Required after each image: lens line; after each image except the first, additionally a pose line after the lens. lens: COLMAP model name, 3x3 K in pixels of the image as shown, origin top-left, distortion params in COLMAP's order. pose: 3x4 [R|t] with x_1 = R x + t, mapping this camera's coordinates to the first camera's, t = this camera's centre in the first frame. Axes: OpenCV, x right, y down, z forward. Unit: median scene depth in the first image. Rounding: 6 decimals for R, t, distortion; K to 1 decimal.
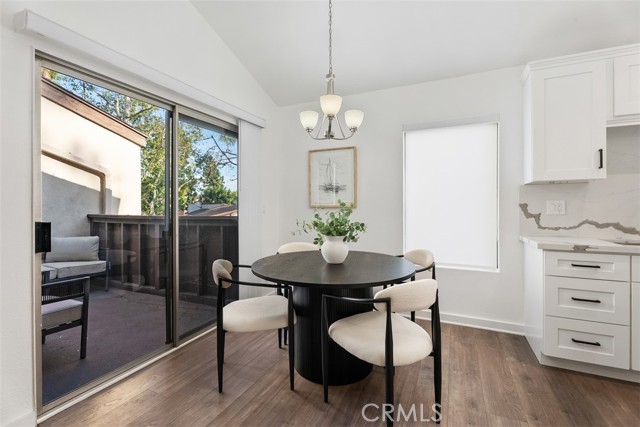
lens RADIAL K [[287.0, 0, 318.5], [0, 287.0, 207.8], [0, 0, 1]] dist [-0.001986, -0.000191]
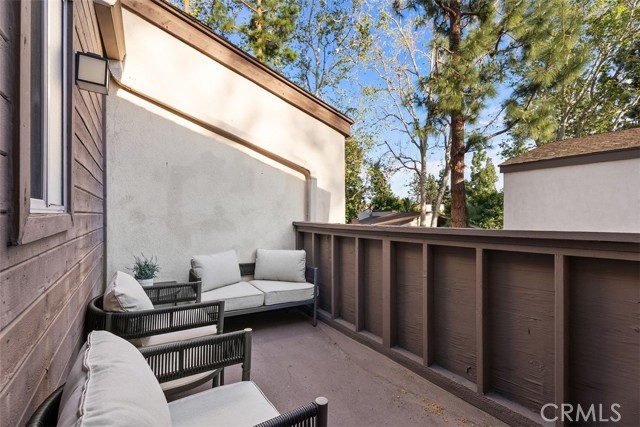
lens RADIAL K [[285.5, 0, 320.0], [0, 285.5, 213.5], [0, 0, 1]] dist [0.000974, 0.000061]
pose [[0.852603, -0.003305, -0.522550, -0.306113], [-0.000430, 0.999975, -0.007027, 0.004697], [0.522560, 0.006216, 0.852580, 0.337552]]
